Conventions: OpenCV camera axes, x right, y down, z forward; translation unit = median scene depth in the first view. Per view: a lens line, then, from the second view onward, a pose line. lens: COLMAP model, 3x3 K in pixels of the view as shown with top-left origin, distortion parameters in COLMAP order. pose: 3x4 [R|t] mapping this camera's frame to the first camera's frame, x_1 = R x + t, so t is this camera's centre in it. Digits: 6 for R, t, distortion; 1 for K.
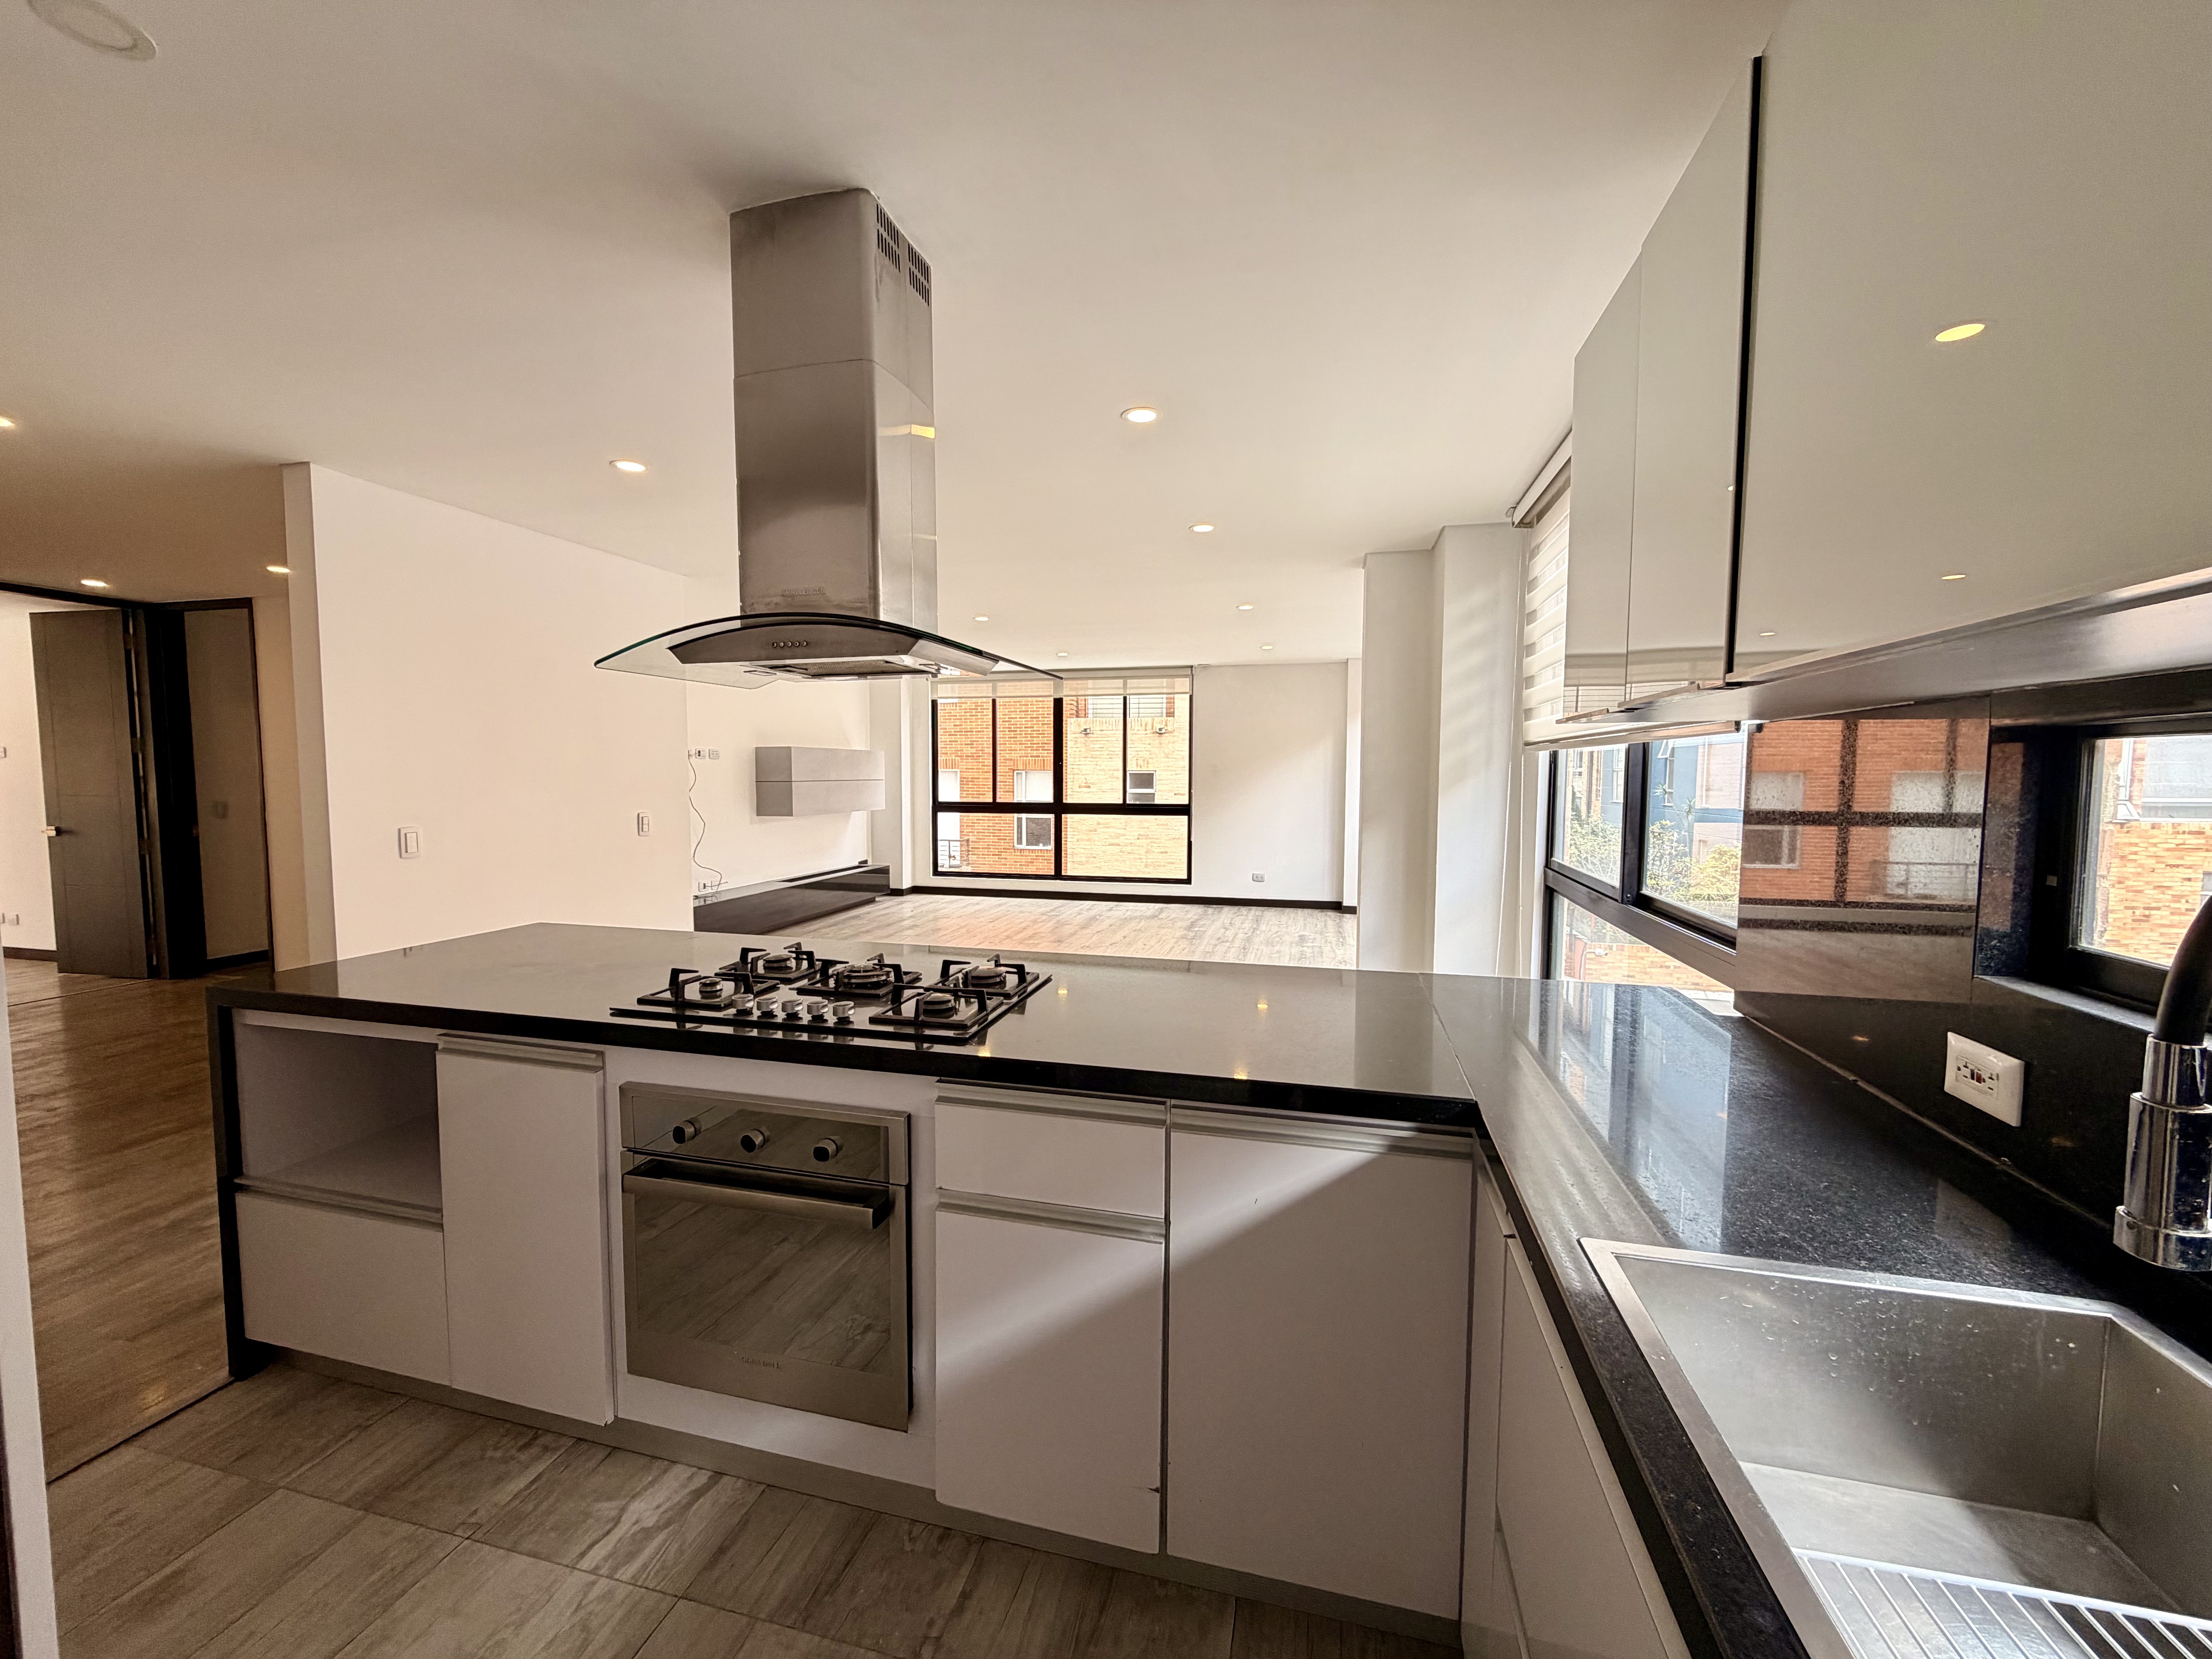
lens RADIAL K [[880.8, 0, 1098.4], [0, 880.8, 821.1], [0, 0, 1]] dist [-0.000924, 0.000394]
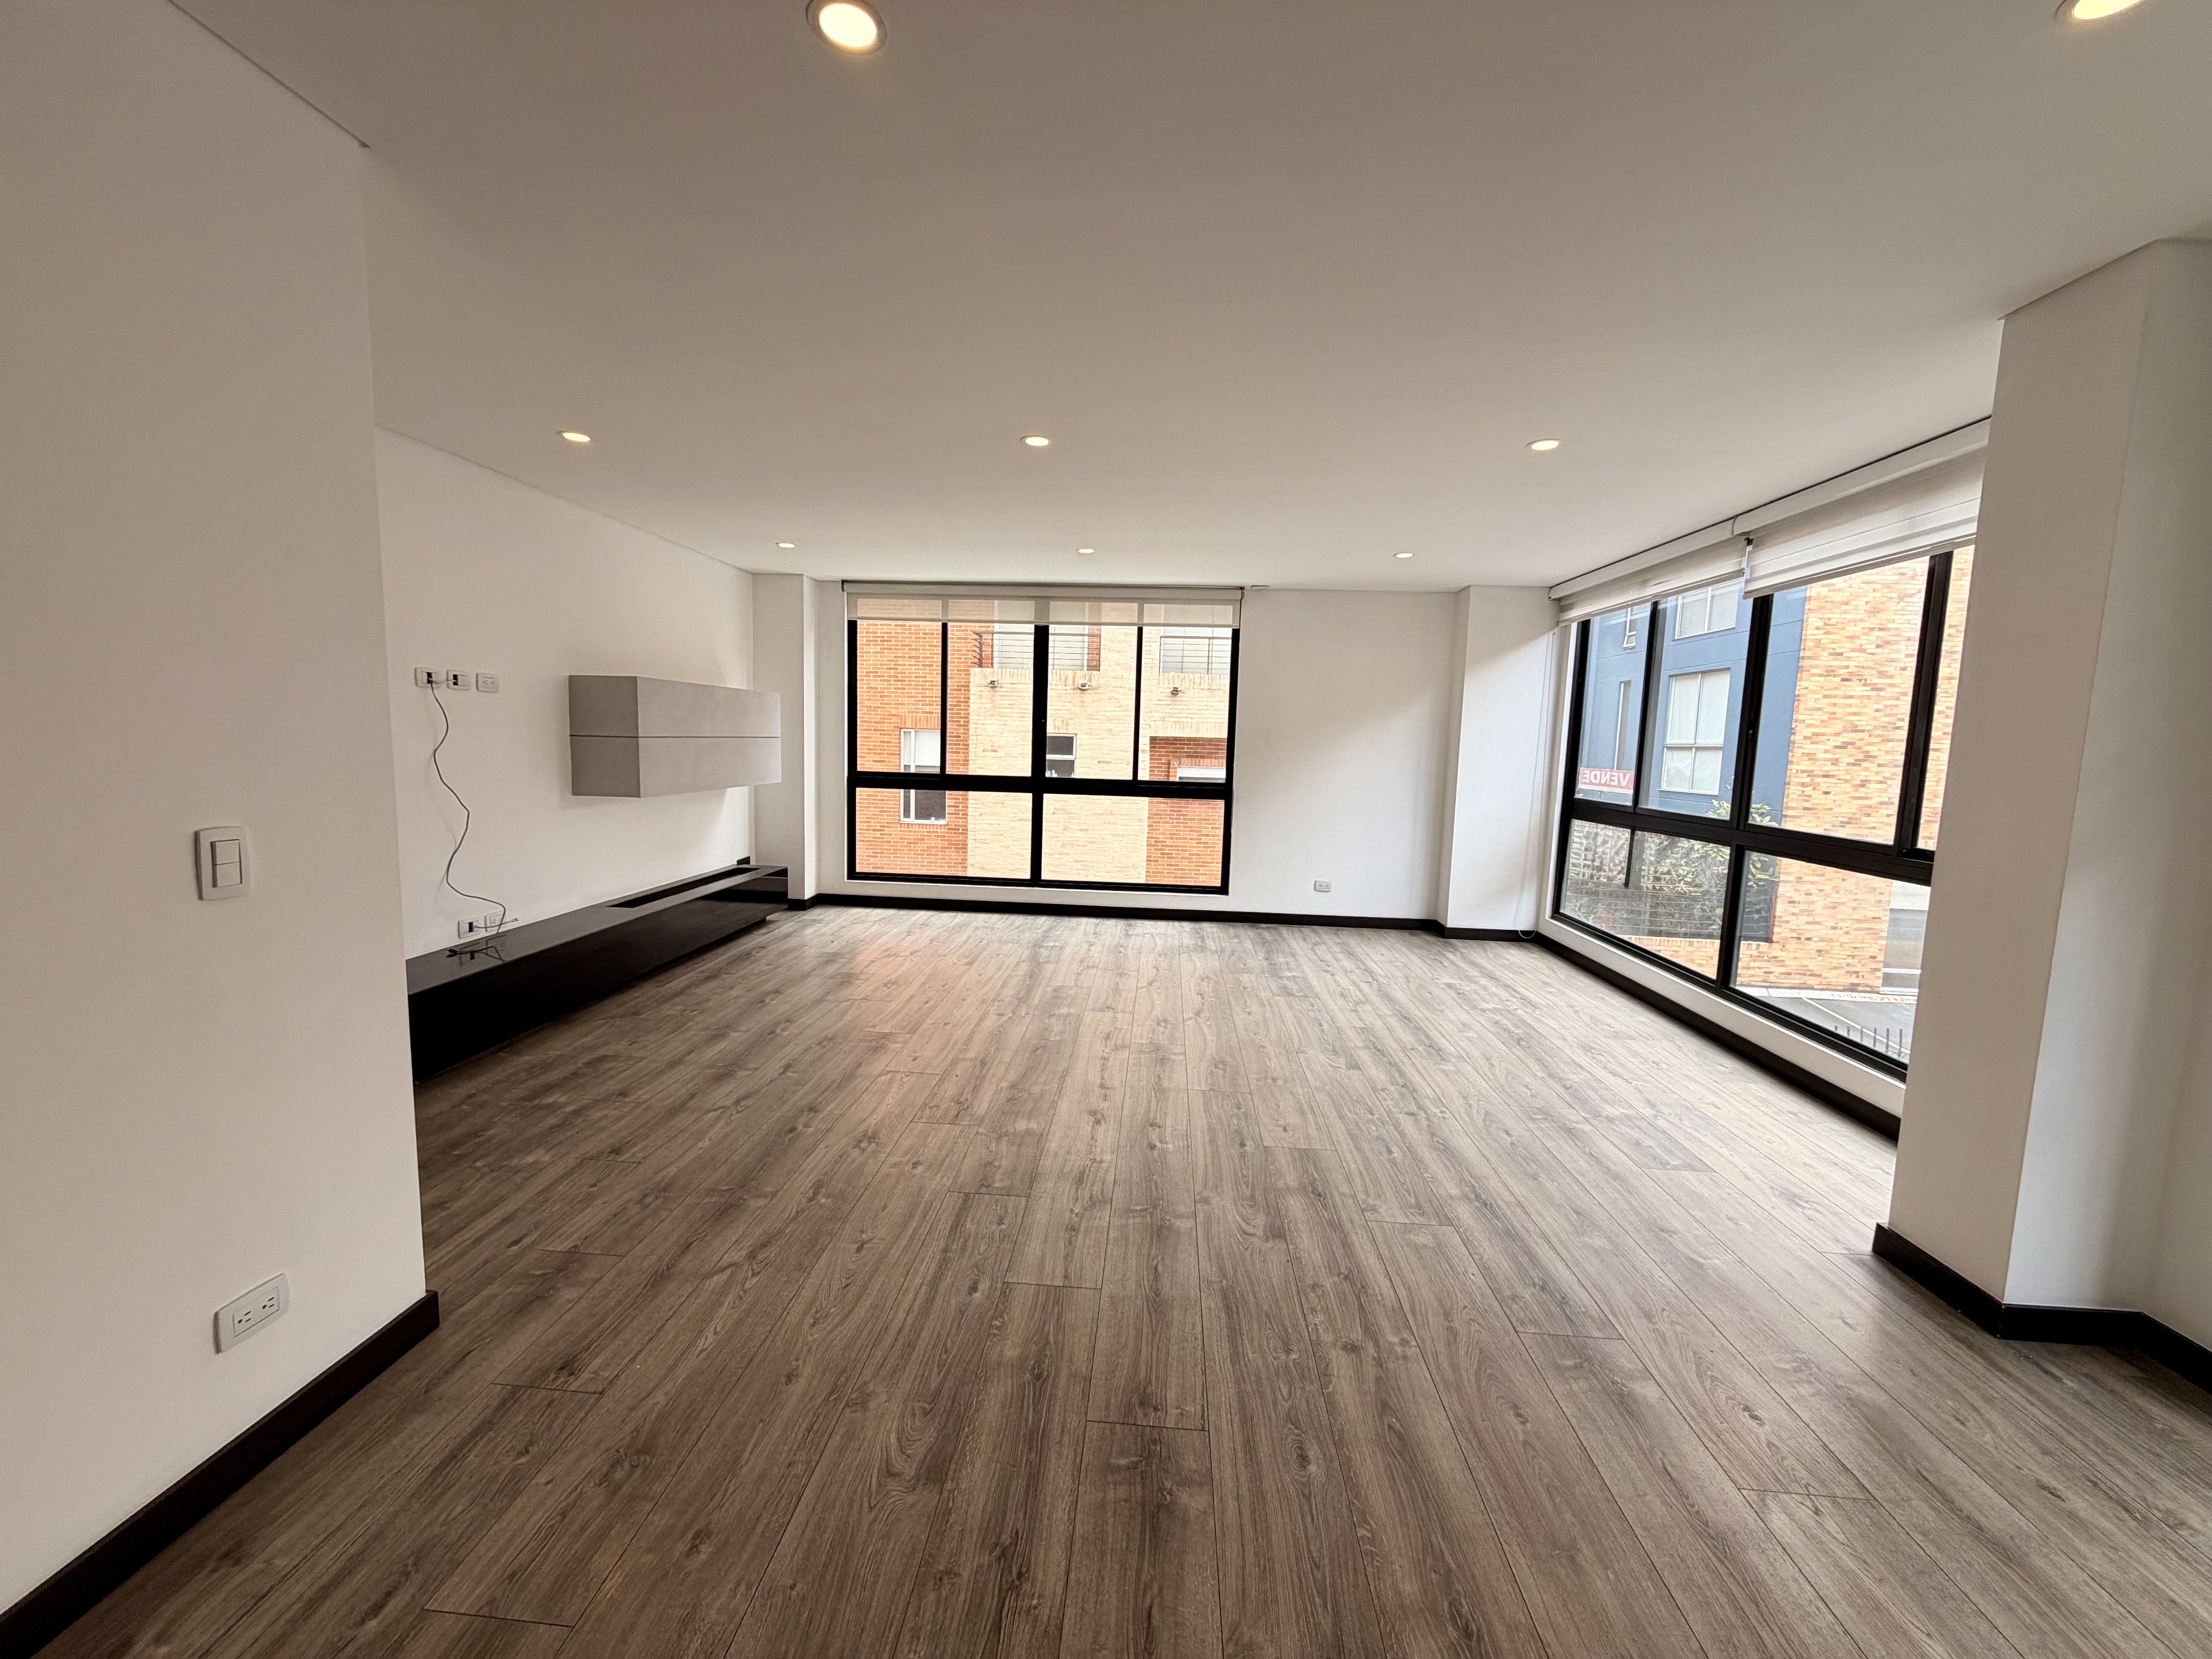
lens RADIAL K [[880.8, 0, 1098.6], [0, 880.8, 832.4], [0, 0, 1]] dist [-0.000924, 0.000394]
pose [[0.983819, 0.007933, 0.178992, -0.125409], [-0.017612, 0.998463, 0.052555, -0.014845], [-0.178300, -0.054857, 0.982446, 0.305350]]
